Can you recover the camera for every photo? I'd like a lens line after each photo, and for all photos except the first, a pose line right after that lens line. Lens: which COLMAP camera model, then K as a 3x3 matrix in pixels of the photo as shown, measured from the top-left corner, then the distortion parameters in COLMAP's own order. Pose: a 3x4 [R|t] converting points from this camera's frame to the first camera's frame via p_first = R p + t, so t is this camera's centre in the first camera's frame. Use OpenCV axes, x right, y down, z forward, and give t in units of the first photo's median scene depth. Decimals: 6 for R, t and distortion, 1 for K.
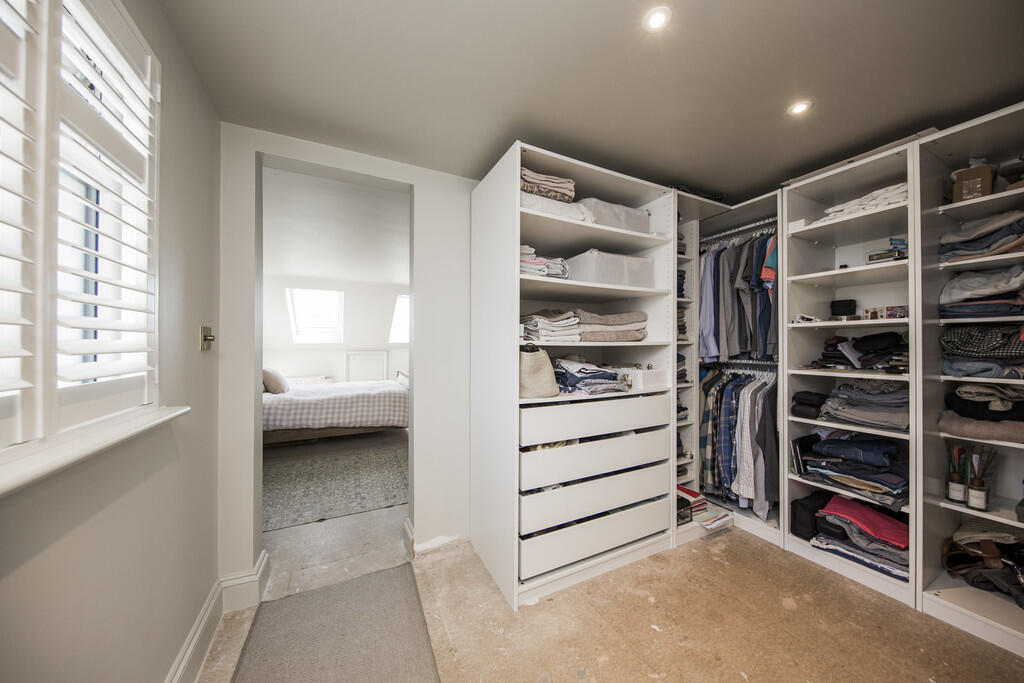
lens RADIAL K [[338.0, 0, 515.6], [0, 338.0, 343.4], [0, 0, 1]] dist [0.000171, 0.000001]
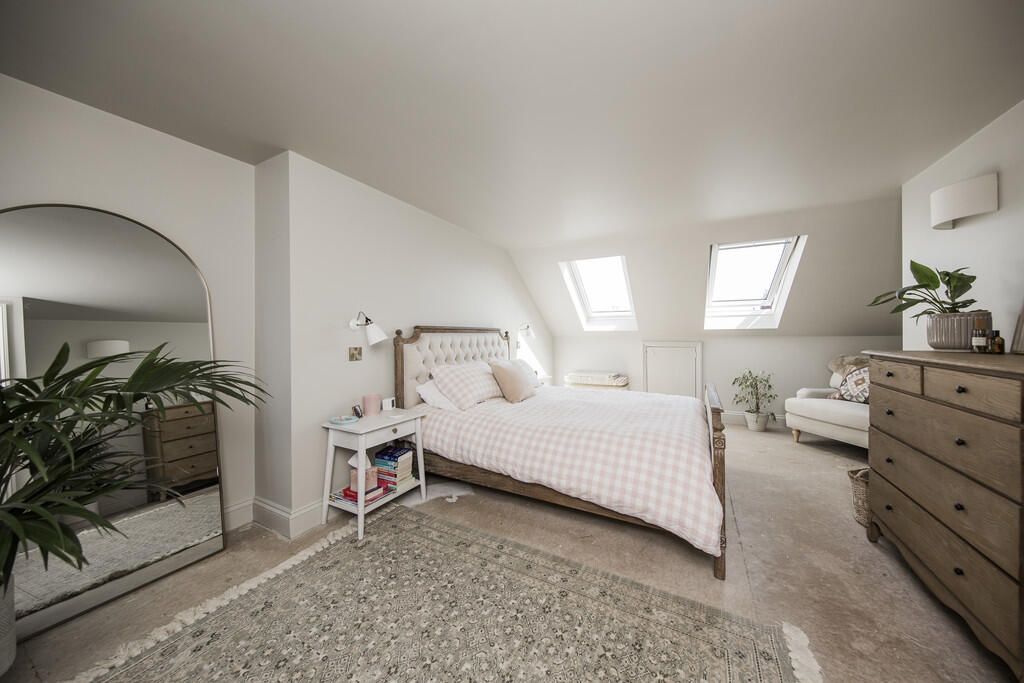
lens RADIAL K [[336.9, 0, 514.7], [0, 336.9, 339.2], [0, 0, 1]] dist [0.001063, -0.000067]
pose [[0.587096, -0.000921, -0.809516, -0.131189], [0.018049, 0.999766, 0.011953, 0.005937], [0.809316, -0.021629, 0.586976, 0.635916]]
